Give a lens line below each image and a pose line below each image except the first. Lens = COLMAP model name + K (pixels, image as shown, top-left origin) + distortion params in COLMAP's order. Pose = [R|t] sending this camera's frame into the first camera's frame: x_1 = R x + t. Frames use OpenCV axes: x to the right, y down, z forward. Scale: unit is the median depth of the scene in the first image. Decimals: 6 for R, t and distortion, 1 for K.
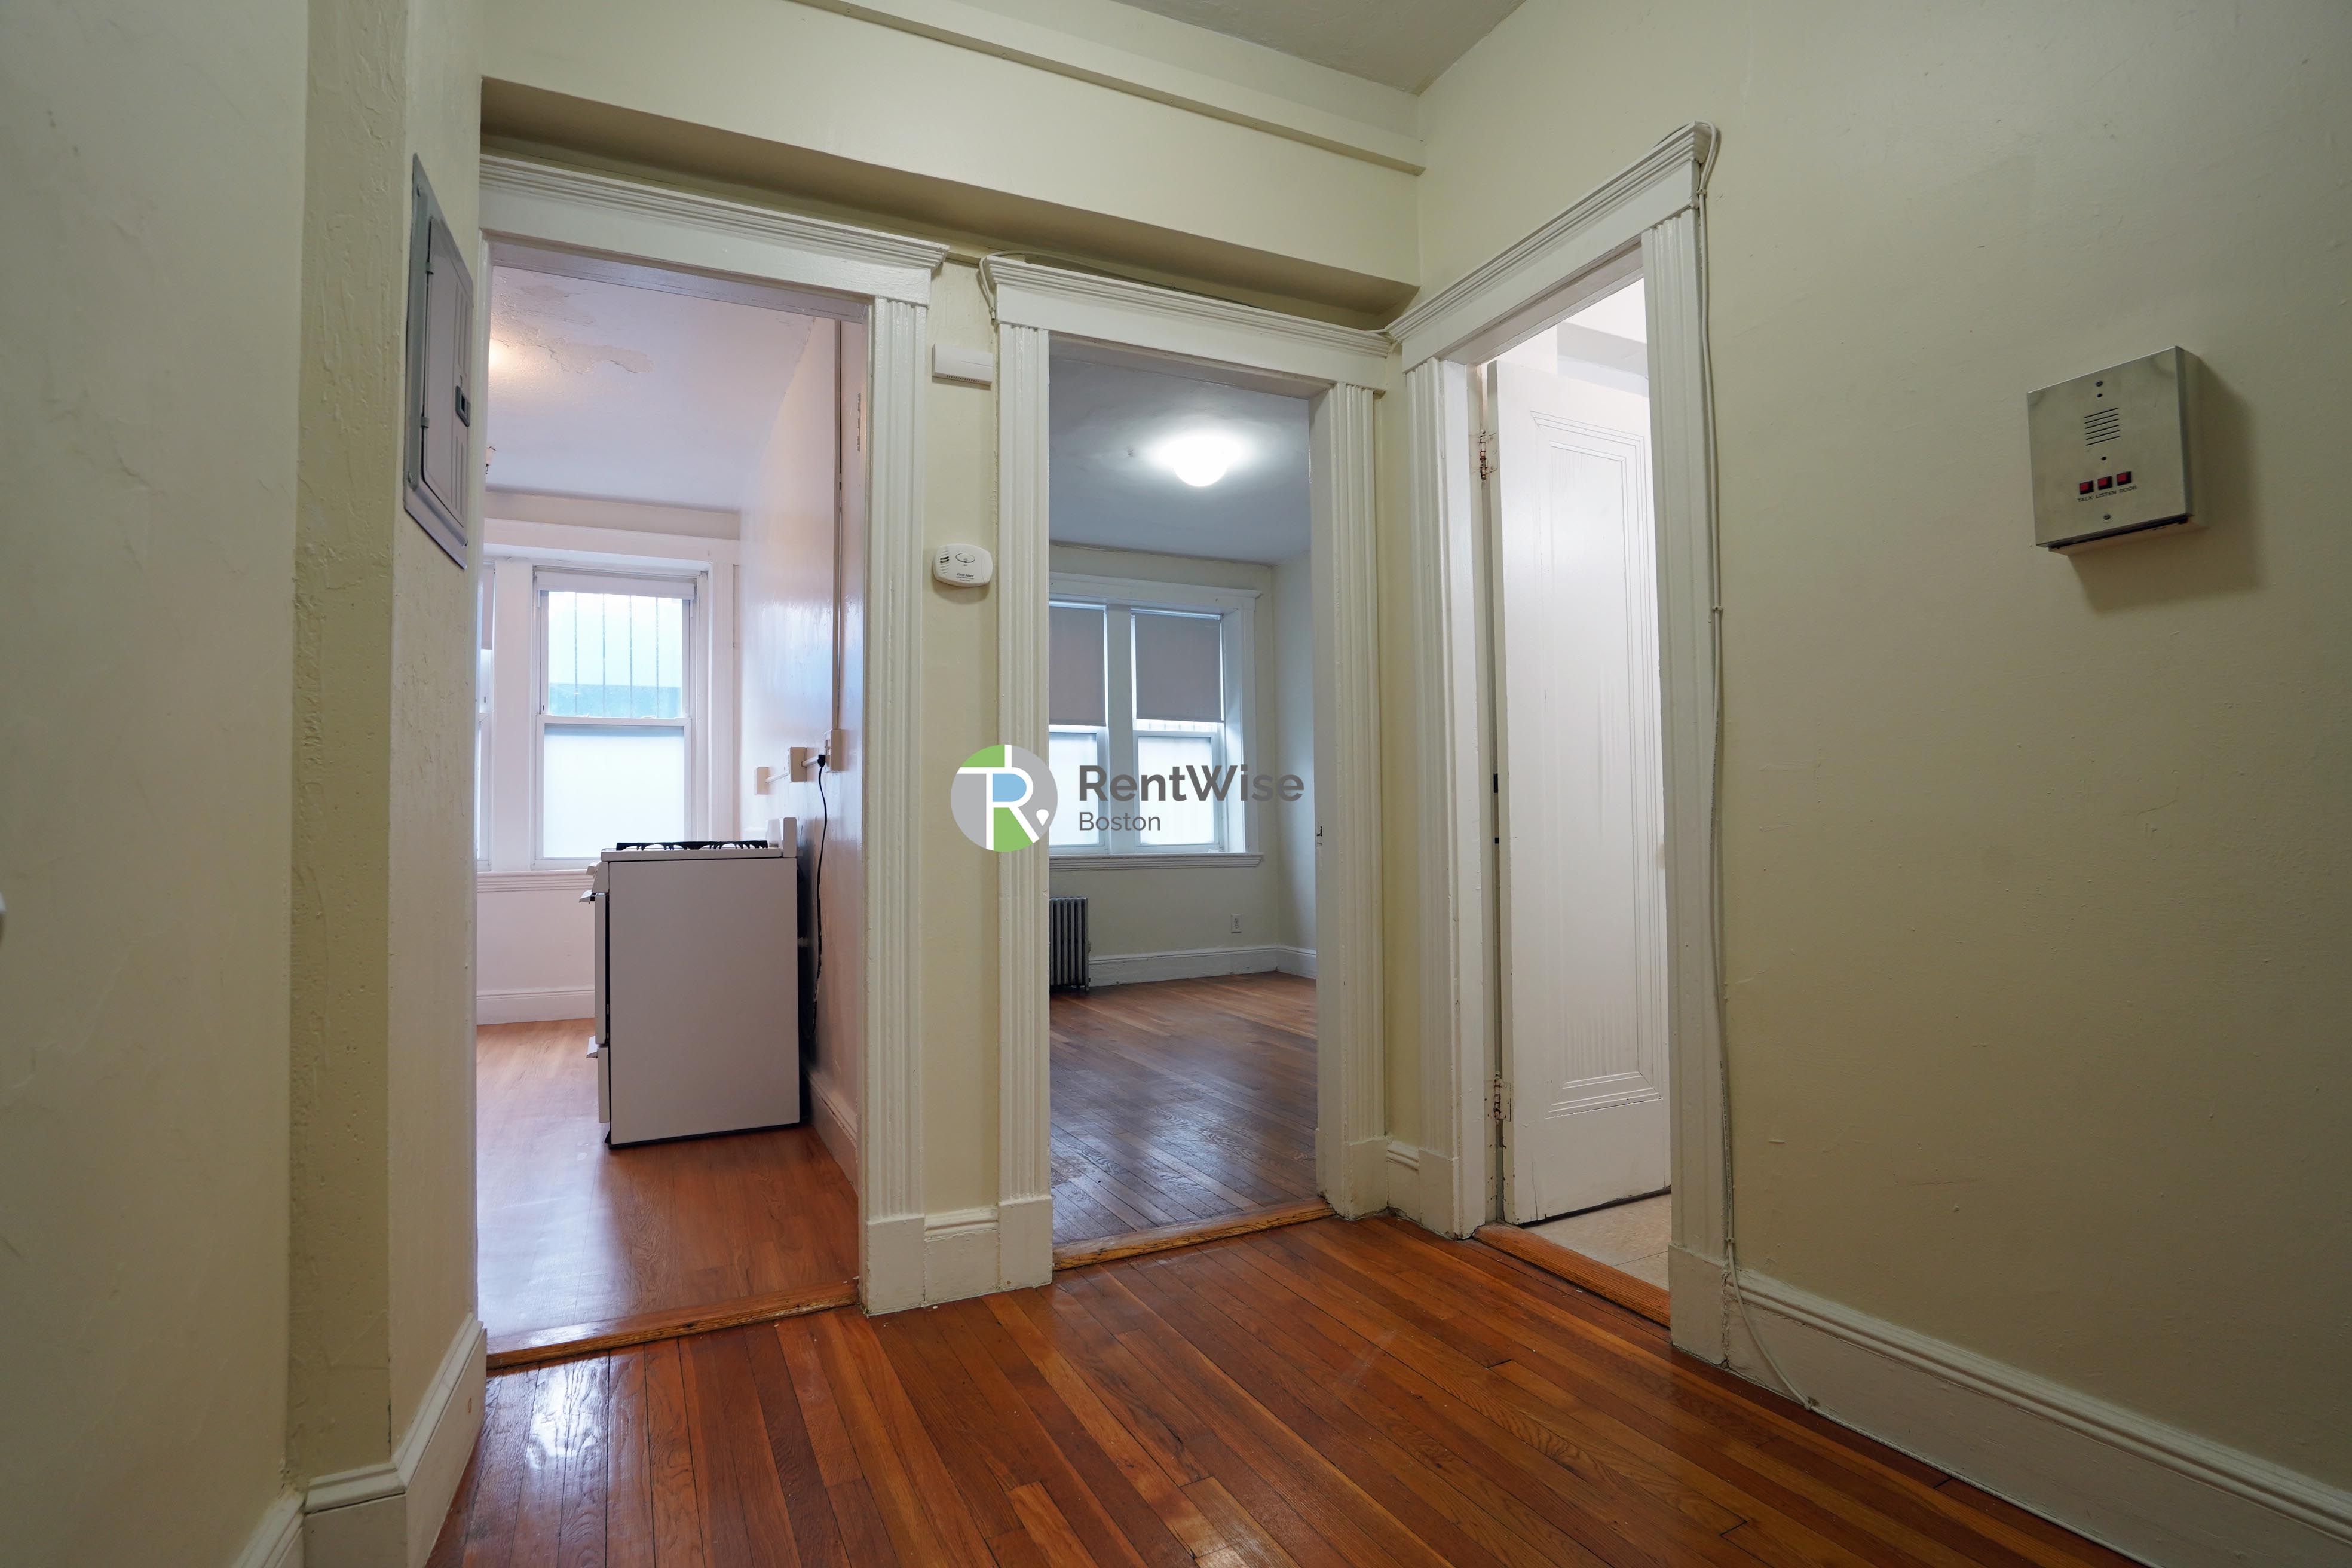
lens RADIAL K [[1109.7, 0, 1173.8], [0, 1109.7, 796.0], [0, 0, 1]] dist [0.002146, 0.000175]
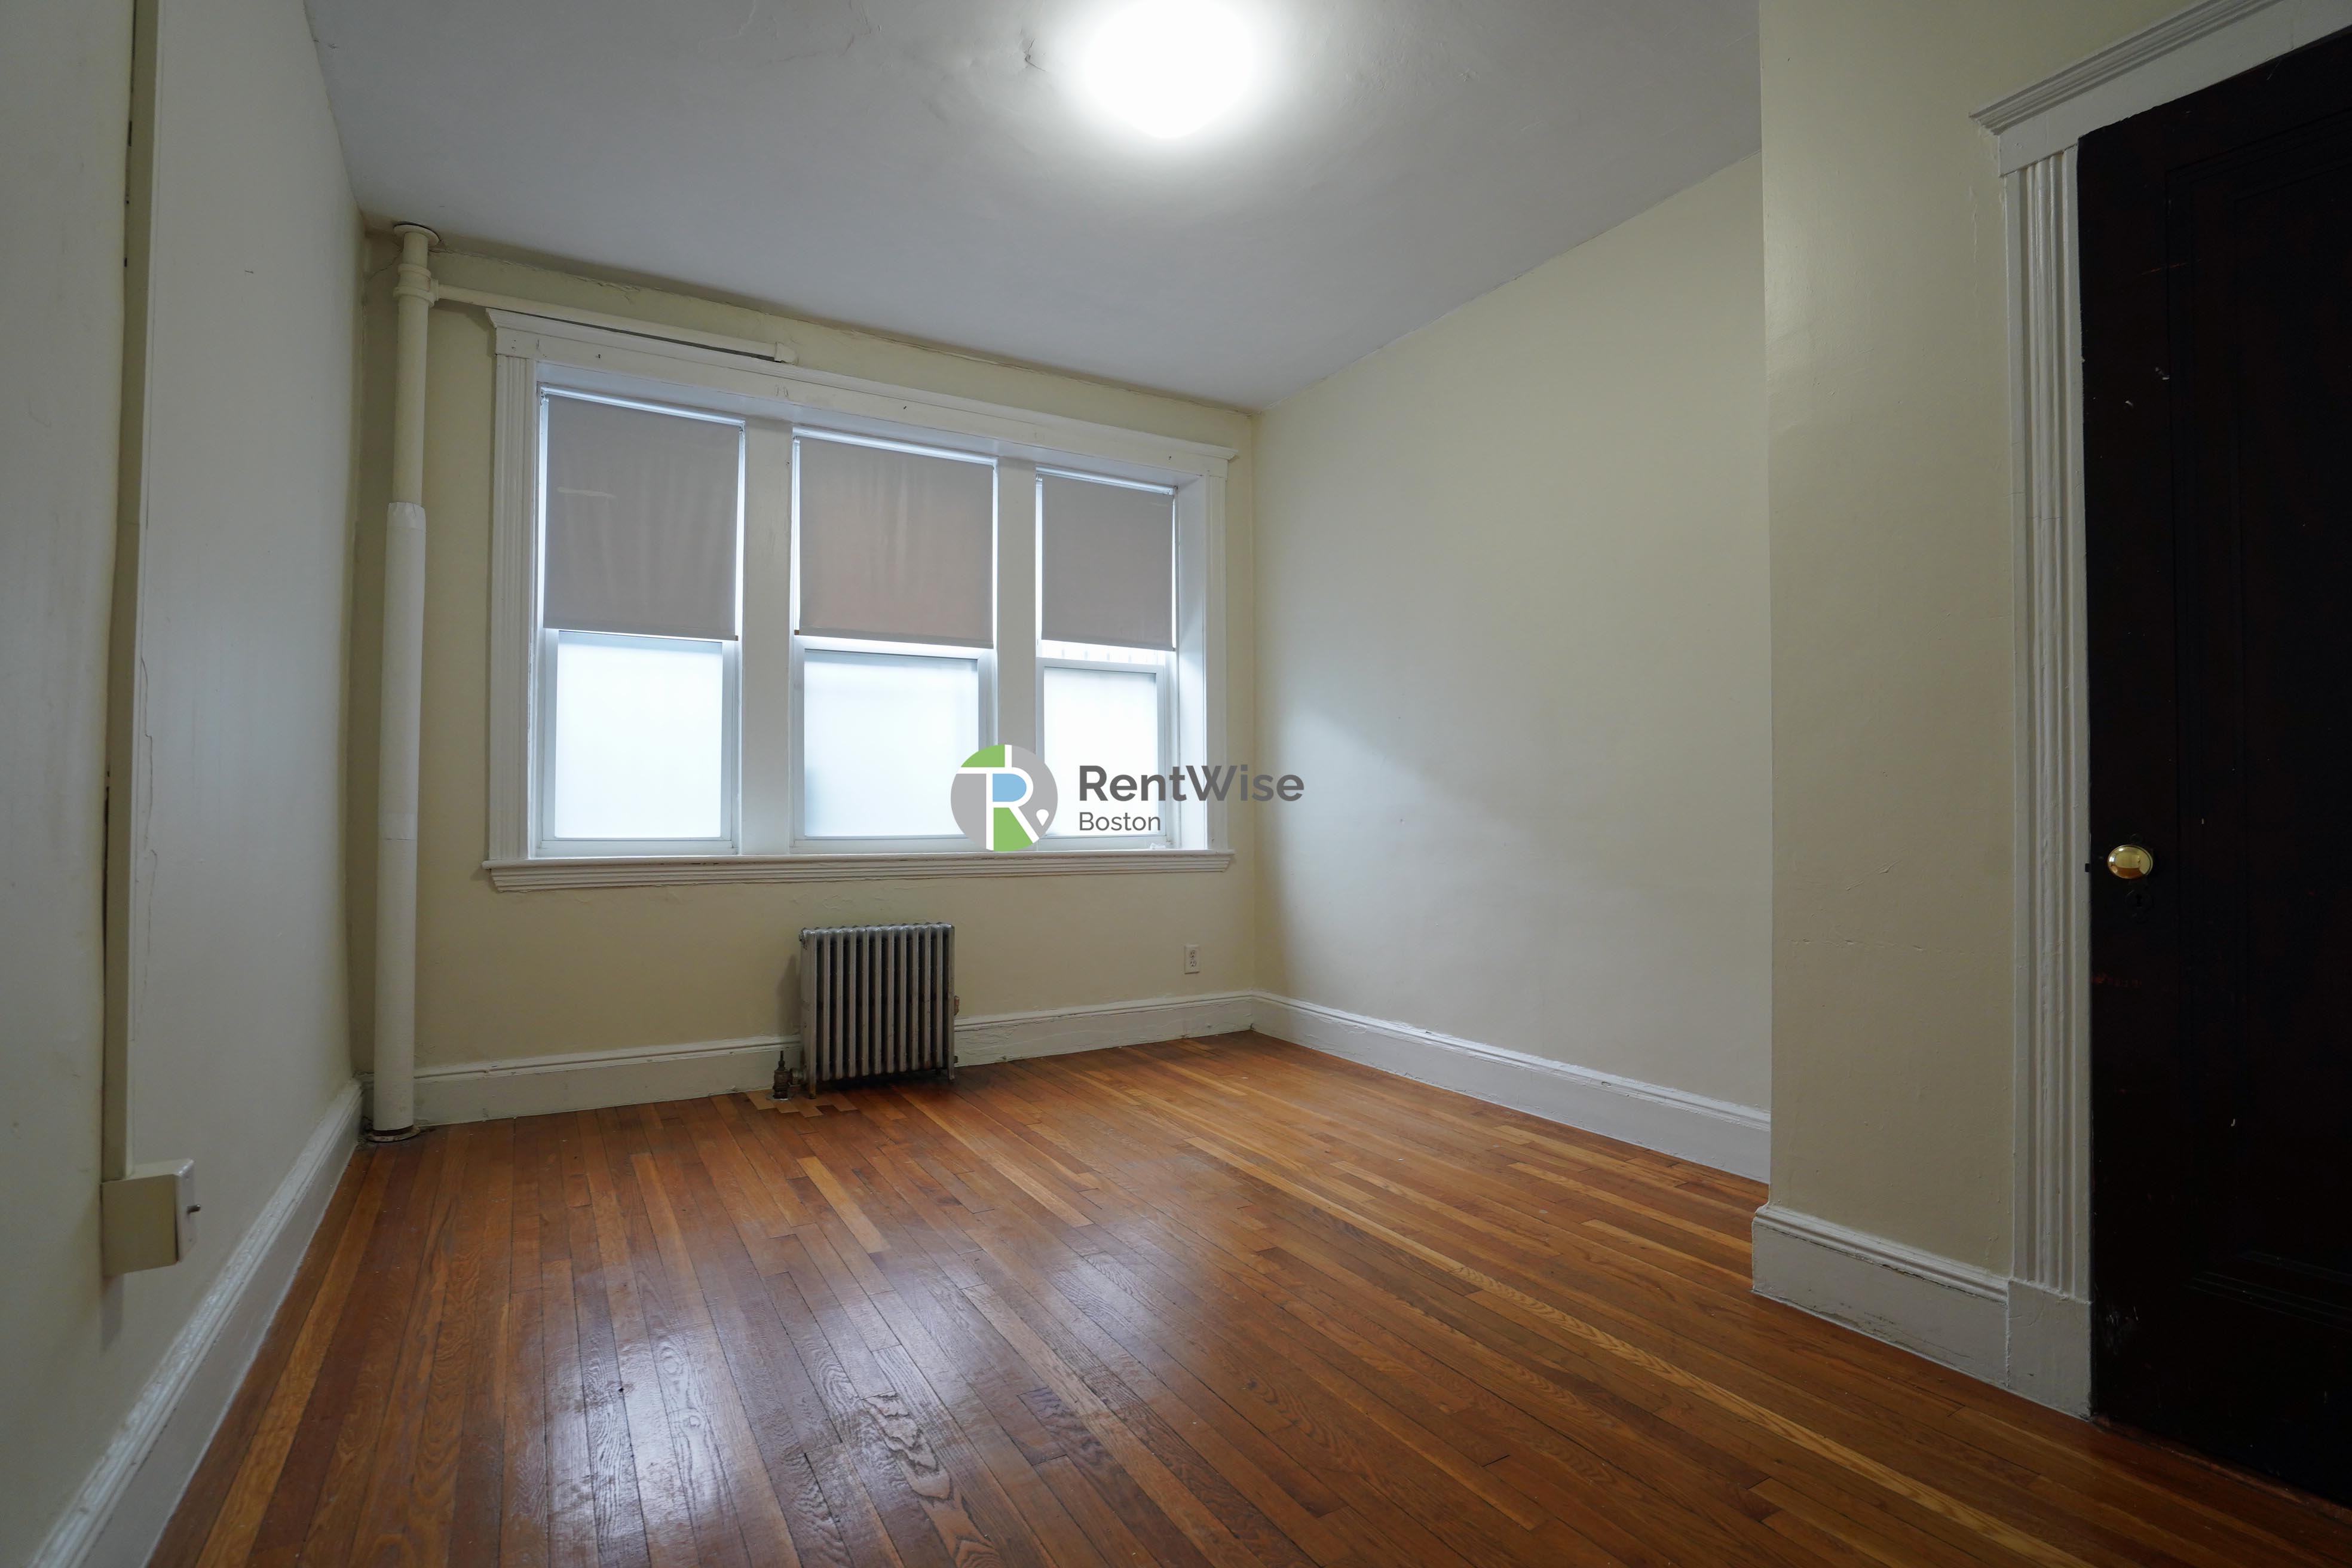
lens RADIAL K [[1109.7, 0, 1177.7], [0, 1109.7, 801.1], [0, 0, 1]] dist [0.002146, 0.000175]
pose [[0.996623, 0.016081, 0.080527, -0.005524], [-0.018428, 0.999424, 0.028488, 0.004282], [-0.080023, -0.029876, 0.996345, 0.352665]]
